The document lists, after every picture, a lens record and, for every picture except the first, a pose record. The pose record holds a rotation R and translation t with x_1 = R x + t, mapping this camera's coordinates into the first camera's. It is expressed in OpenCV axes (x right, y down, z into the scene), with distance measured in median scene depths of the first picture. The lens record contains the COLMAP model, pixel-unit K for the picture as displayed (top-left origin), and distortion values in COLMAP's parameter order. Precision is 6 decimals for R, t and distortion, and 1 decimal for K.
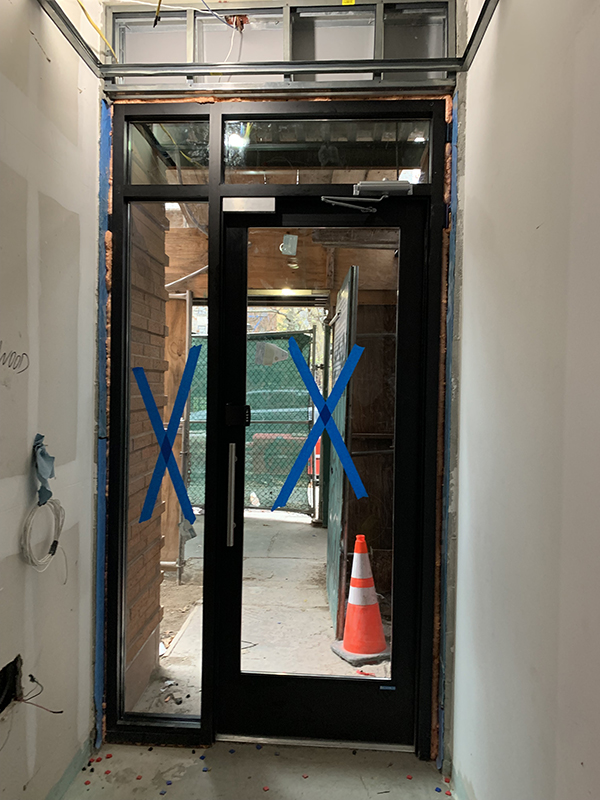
lens RADIAL K [[622.0, 0, 293.7], [0, 622.0, 381.1], [0, 0, 1]] dist [0.038798, -0.006081]
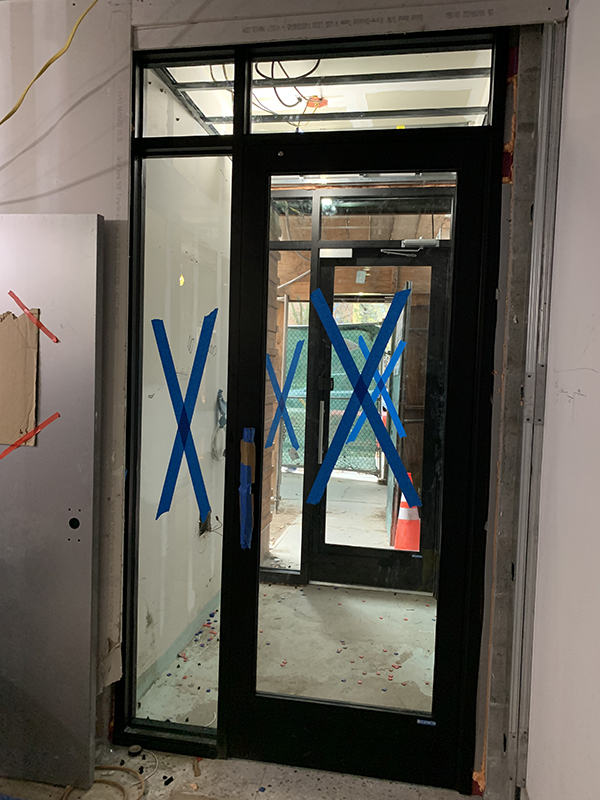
lens RADIAL K [[622.0, 0, 293.7], [0, 622.0, 381.1], [0, 0, 1]] dist [0.038798, -0.006081]
pose [[0.992535, 0.020179, -0.120279, 0.019916], [-0.017220, 0.999524, 0.025591, 0.007380], [0.120738, -0.023329, 0.992410, -0.588081]]
